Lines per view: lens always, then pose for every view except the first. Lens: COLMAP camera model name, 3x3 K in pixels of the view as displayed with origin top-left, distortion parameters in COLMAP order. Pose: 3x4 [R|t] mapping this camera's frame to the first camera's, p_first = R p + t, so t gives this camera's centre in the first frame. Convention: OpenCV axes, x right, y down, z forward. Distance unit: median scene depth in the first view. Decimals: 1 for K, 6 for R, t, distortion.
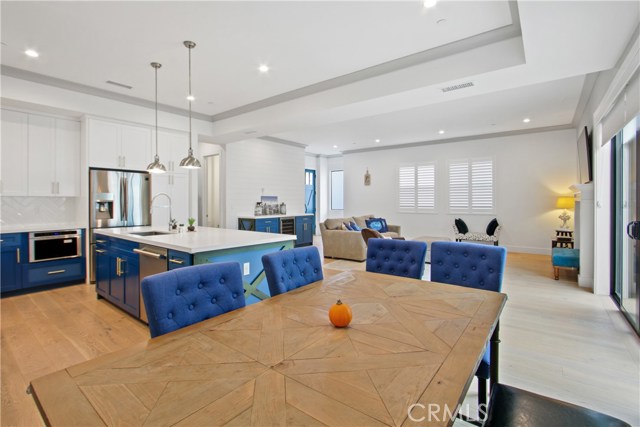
lens RADIAL K [[305.0, 0, 310.0], [0, 305.0, 199.9], [0, 0, 1]] dist [-0.022355, 0.005112]
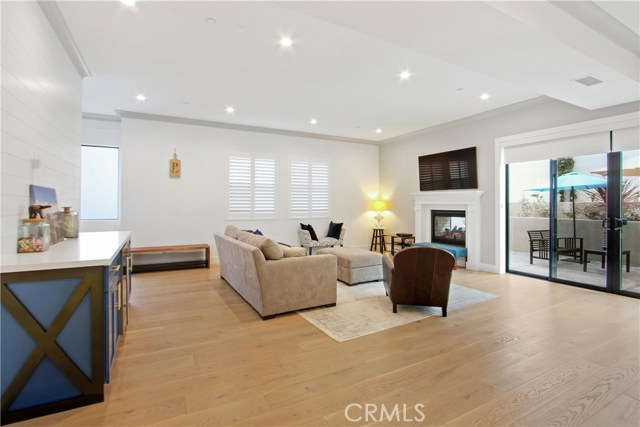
lens RADIAL K [[305.0, 0, 310.4], [0, 305.0, 200.4], [0, 0, 1]] dist [-0.022355, 0.005112]
pose [[0.413214, 0.013917, 0.910528, -0.303462], [-0.004663, 0.999902, -0.013167, 0.004923], [-0.910622, 0.001195, 0.413238, 0.603175]]
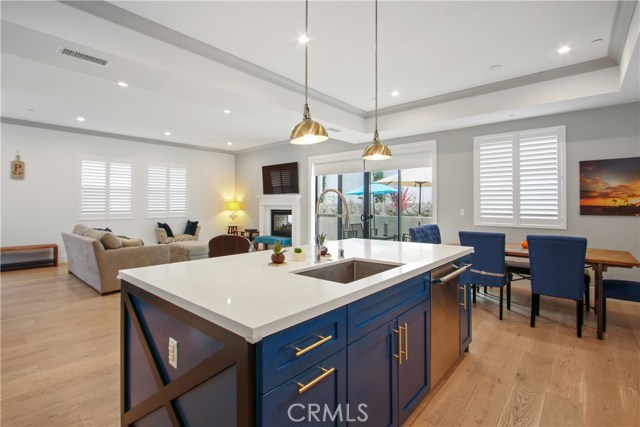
lens RADIAL K [[305.0, 0, 306.1], [0, 305.0, 197.9], [0, 0, 1]] dist [-0.022355, 0.005112]
pose [[0.078848, 0.022971, 0.996622, -0.446576], [-0.002615, 0.999736, -0.022836, 0.002525], [-0.996883, -0.000805, 0.078887, 0.442187]]
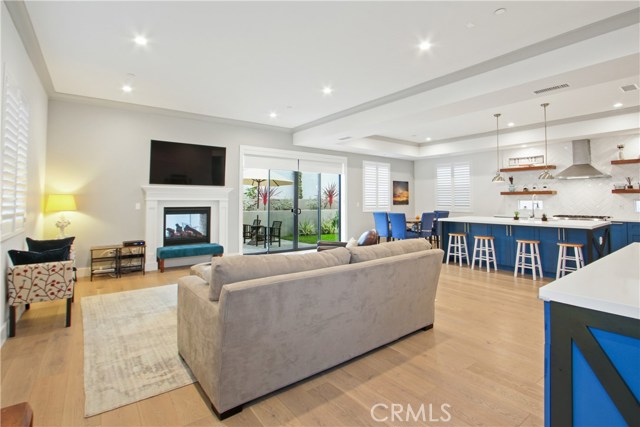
lens RADIAL K [[305.0, 0, 310.4], [0, 305.0, 191.5], [0, 0, 1]] dist [-0.022355, 0.005112]
pose [[-0.960005, 0.010420, 0.279788, 0.077267], [0.001358, 0.999469, -0.032565, 0.005735], [-0.279979, -0.030882, -0.959509, 1.223689]]
